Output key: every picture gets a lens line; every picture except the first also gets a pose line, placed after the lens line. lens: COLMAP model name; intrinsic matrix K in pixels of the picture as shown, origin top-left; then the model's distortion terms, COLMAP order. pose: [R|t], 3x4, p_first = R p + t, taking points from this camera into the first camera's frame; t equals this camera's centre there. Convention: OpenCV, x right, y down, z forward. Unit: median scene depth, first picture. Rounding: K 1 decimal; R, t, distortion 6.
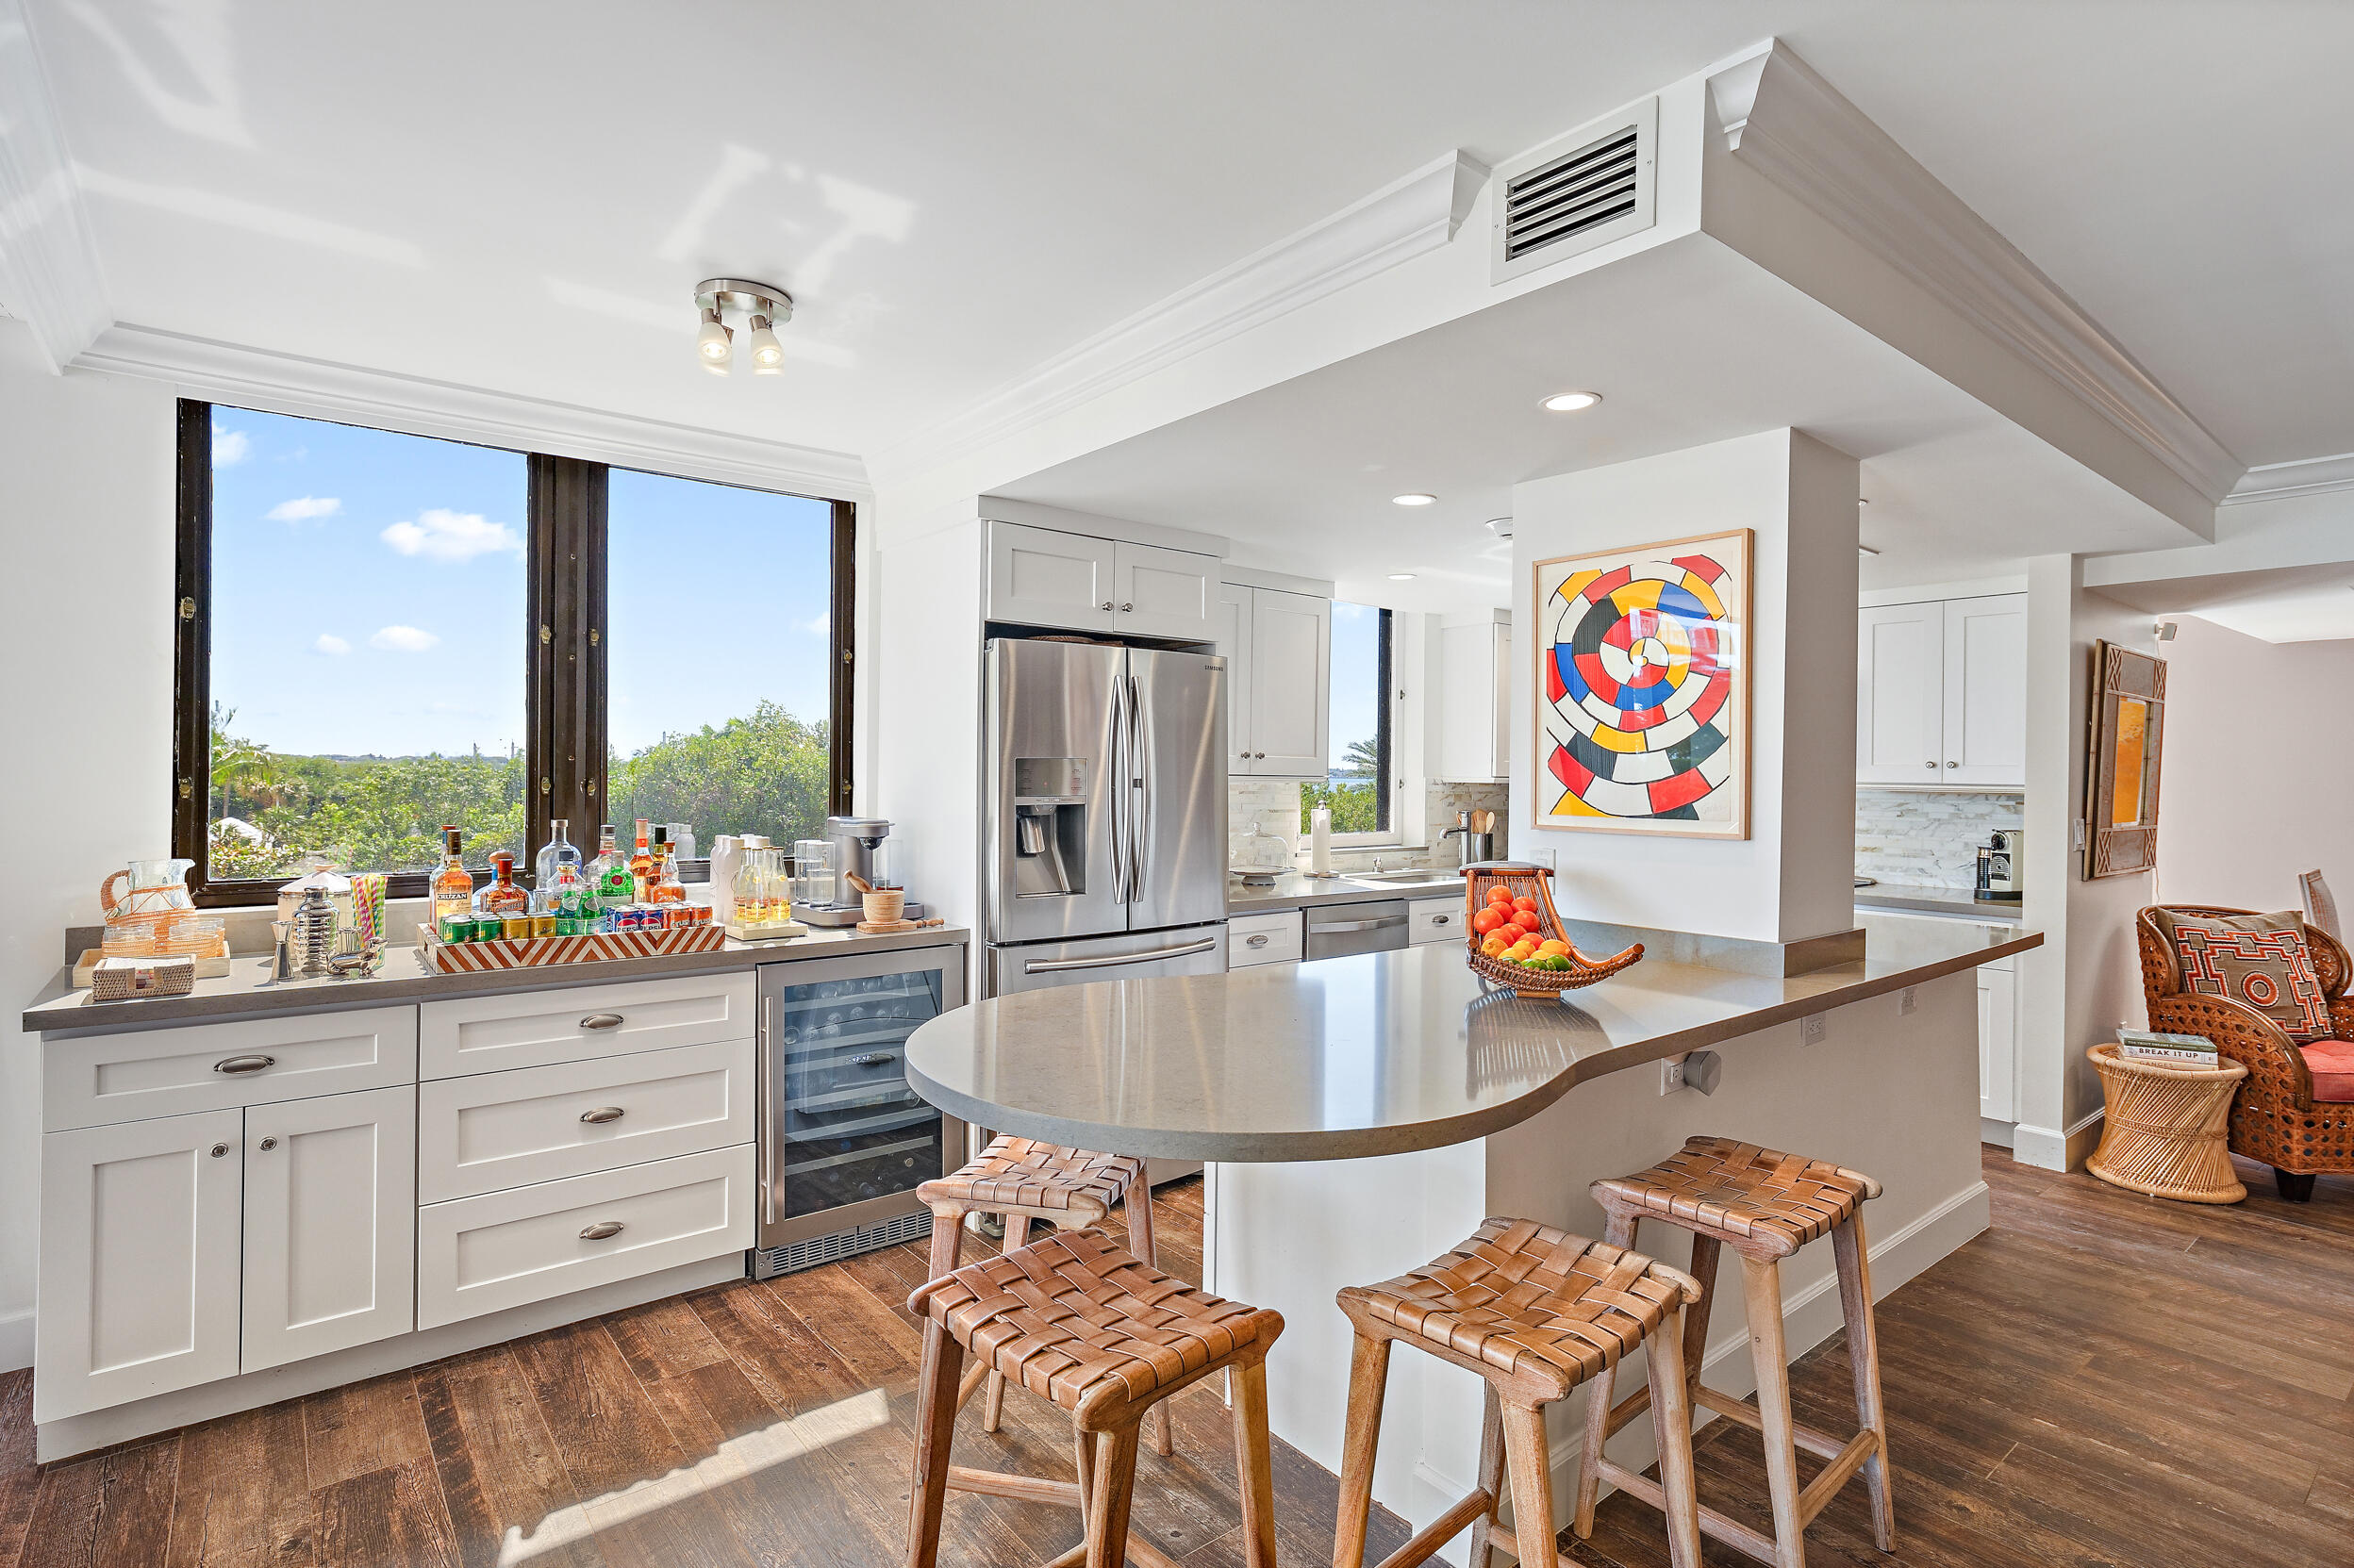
lens RADIAL K [[1154.0, 0, 1177.0], [0, 1154.0, 778.8], [0, 0, 1]] dist [-0.003647, -0.000075]
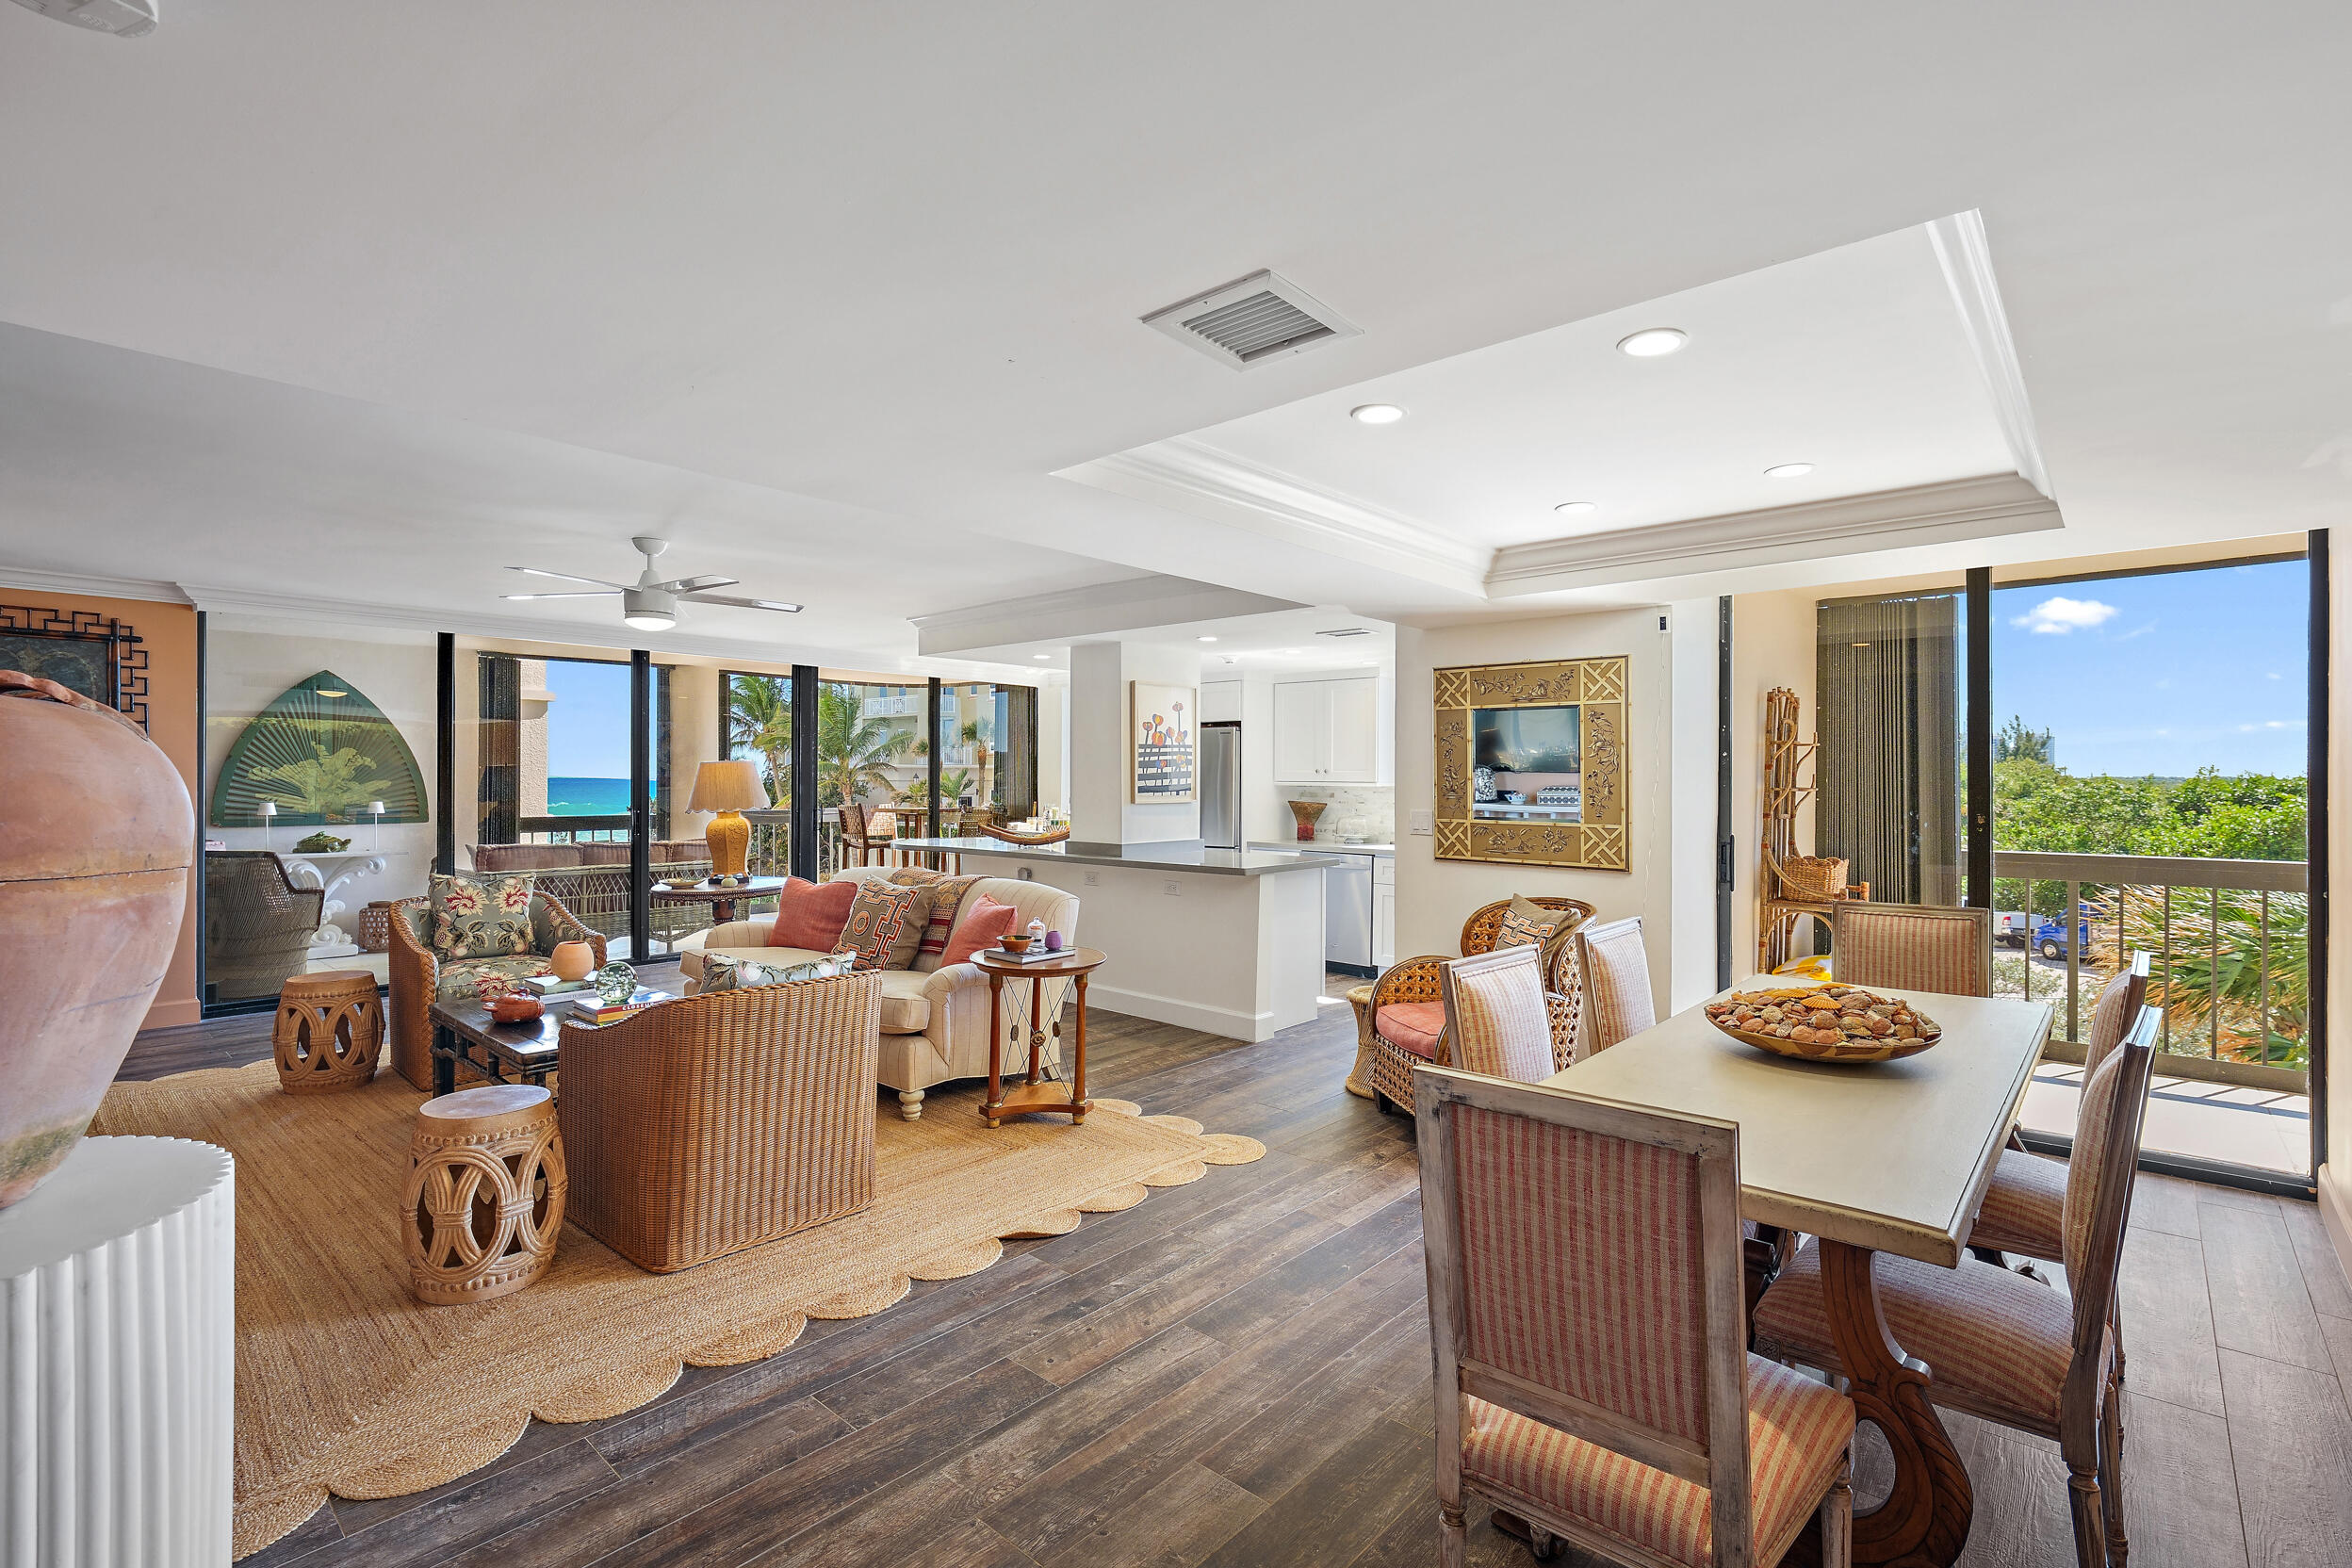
lens RADIAL K [[1072.0, 0, 1175.7], [0, 1072.0, 776.7], [0, 0, 1]] dist [-0.003014, 0.000901]
pose [[0.166894, -0.014427, -0.985869, 2.720827], [-0.007447, 0.999846, -0.015892, 0.028444], [0.985947, 0.009994, 0.166761, 0.753908]]
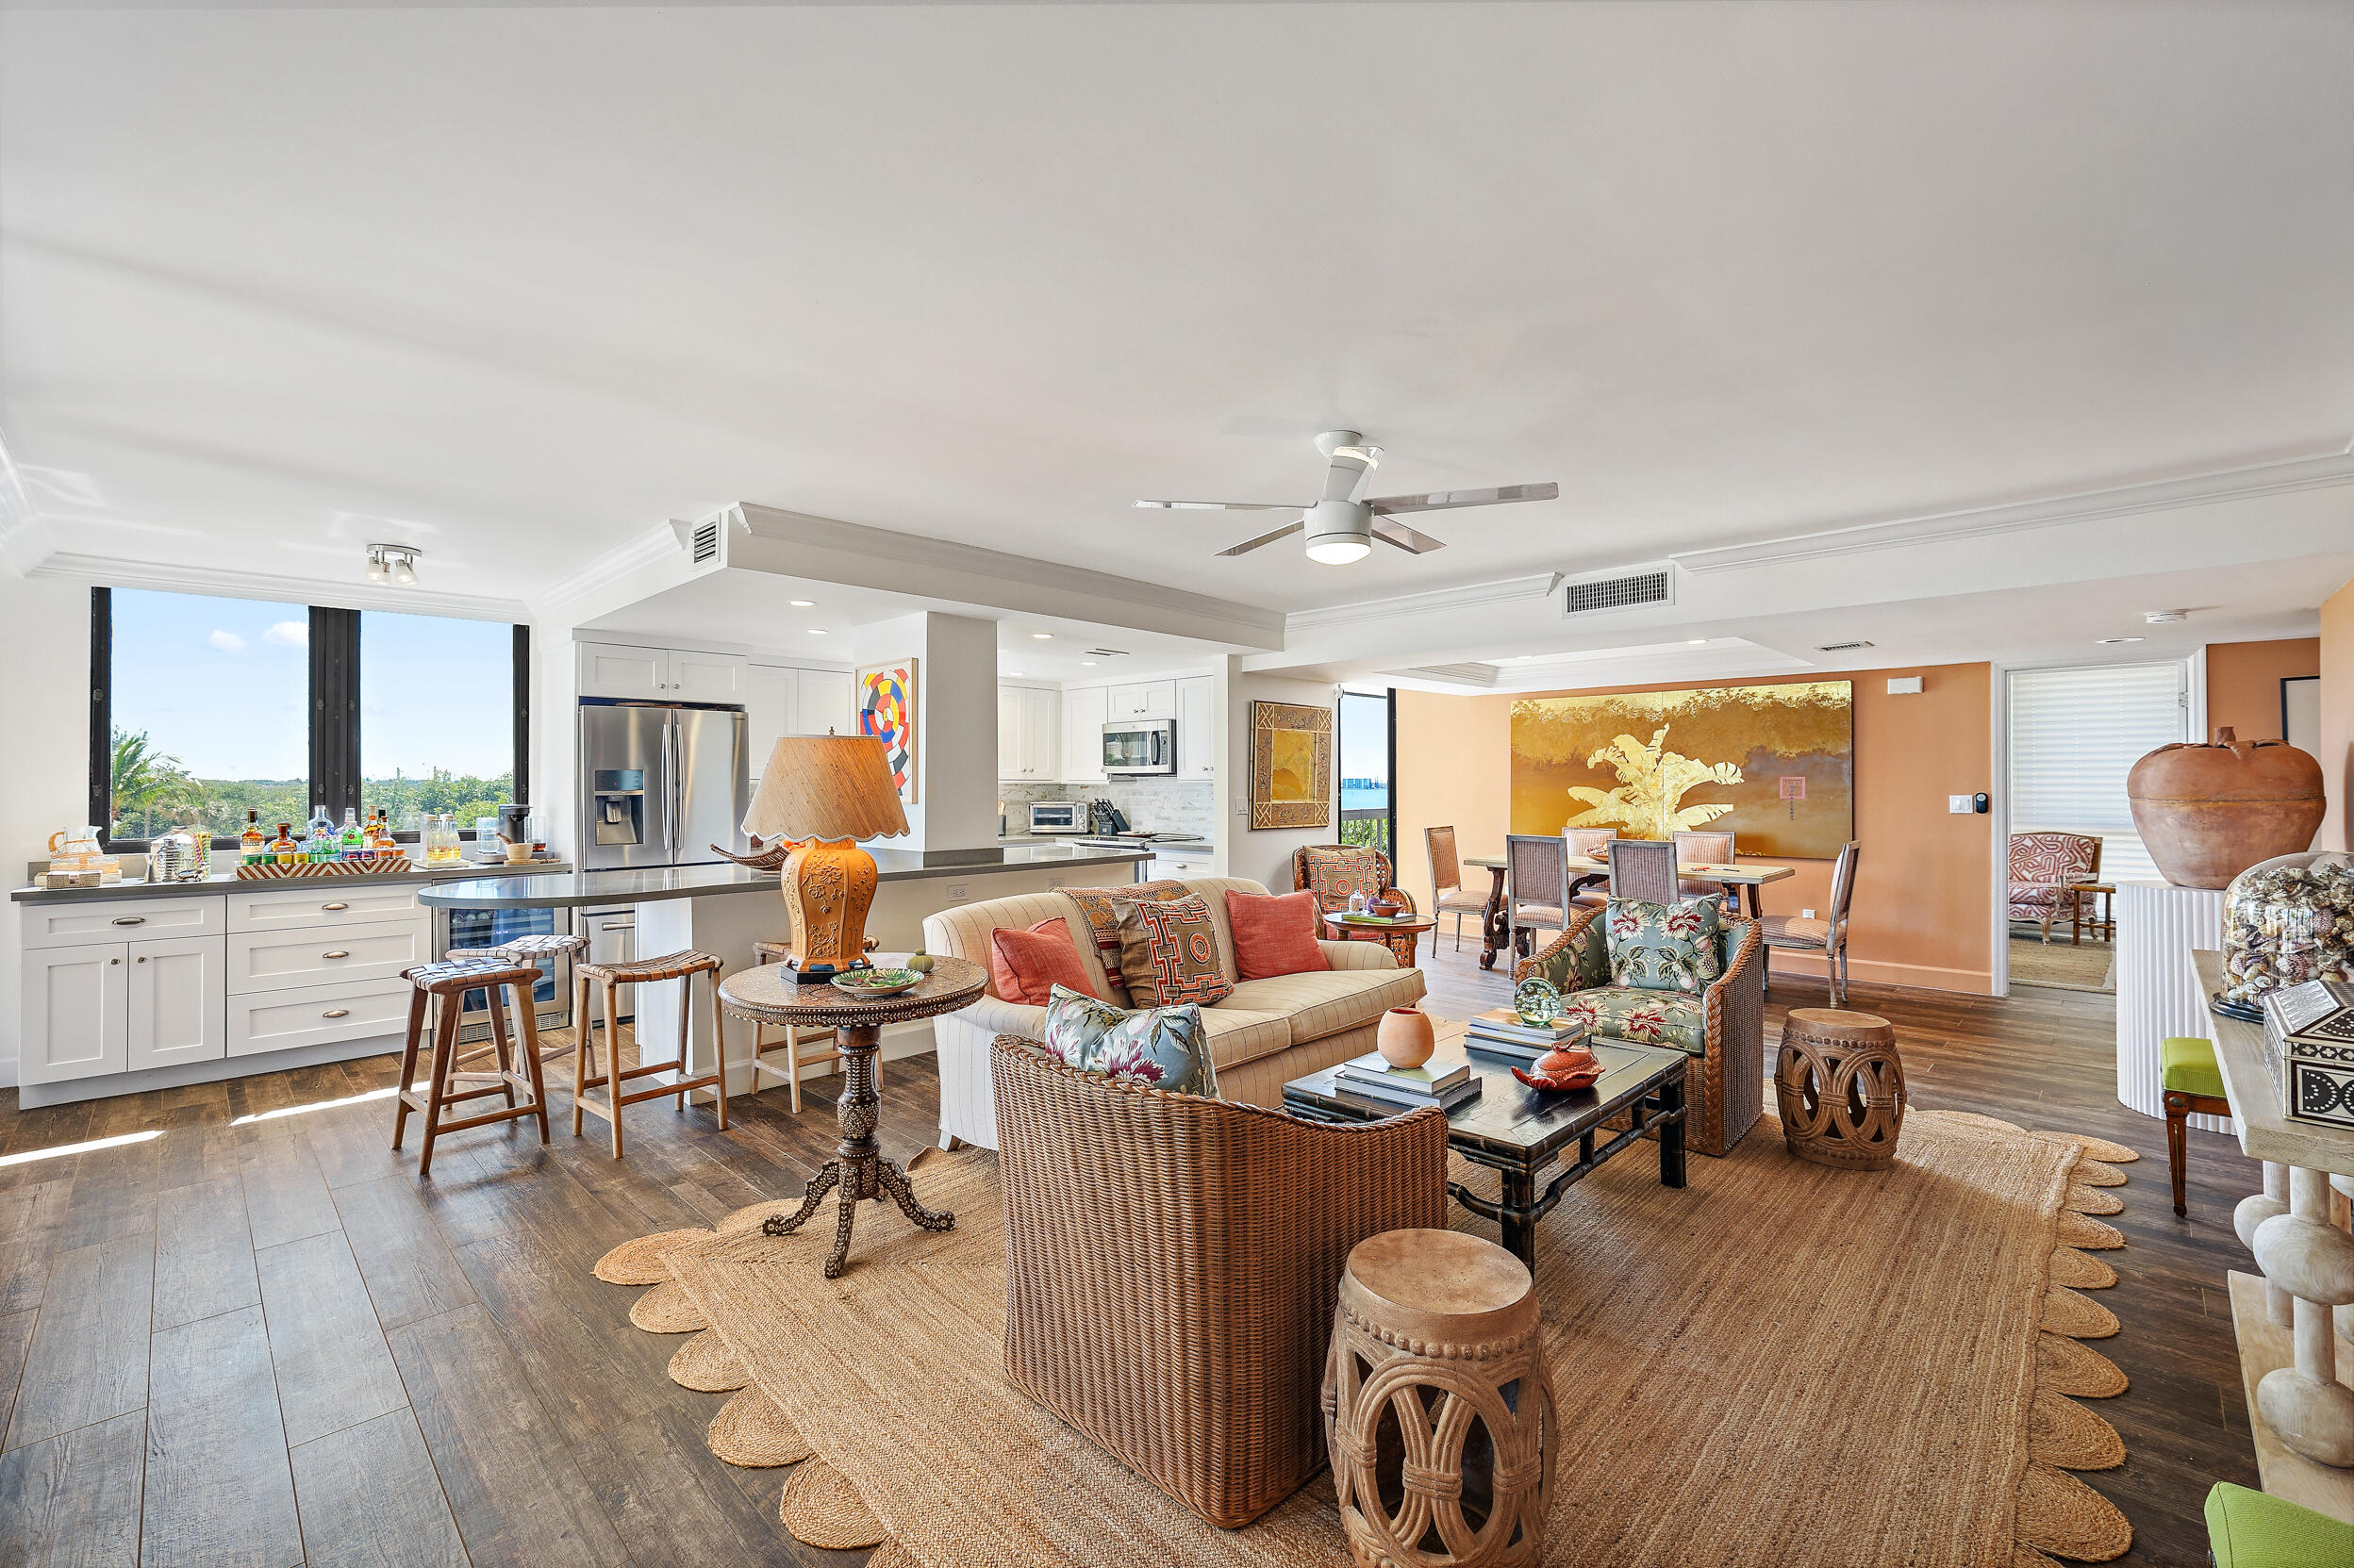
lens RADIAL K [[983.7, 0, 1179.4], [0, 983.7, 781.5], [0, 0, 1]] dist [-0.013350, 0.002306]
pose [[0.992263, -0.012643, 0.123510, 0.698380], [0.013804, 0.999868, -0.008548, 0.031332], [-0.123386, 0.010187, 0.992306, -0.793663]]
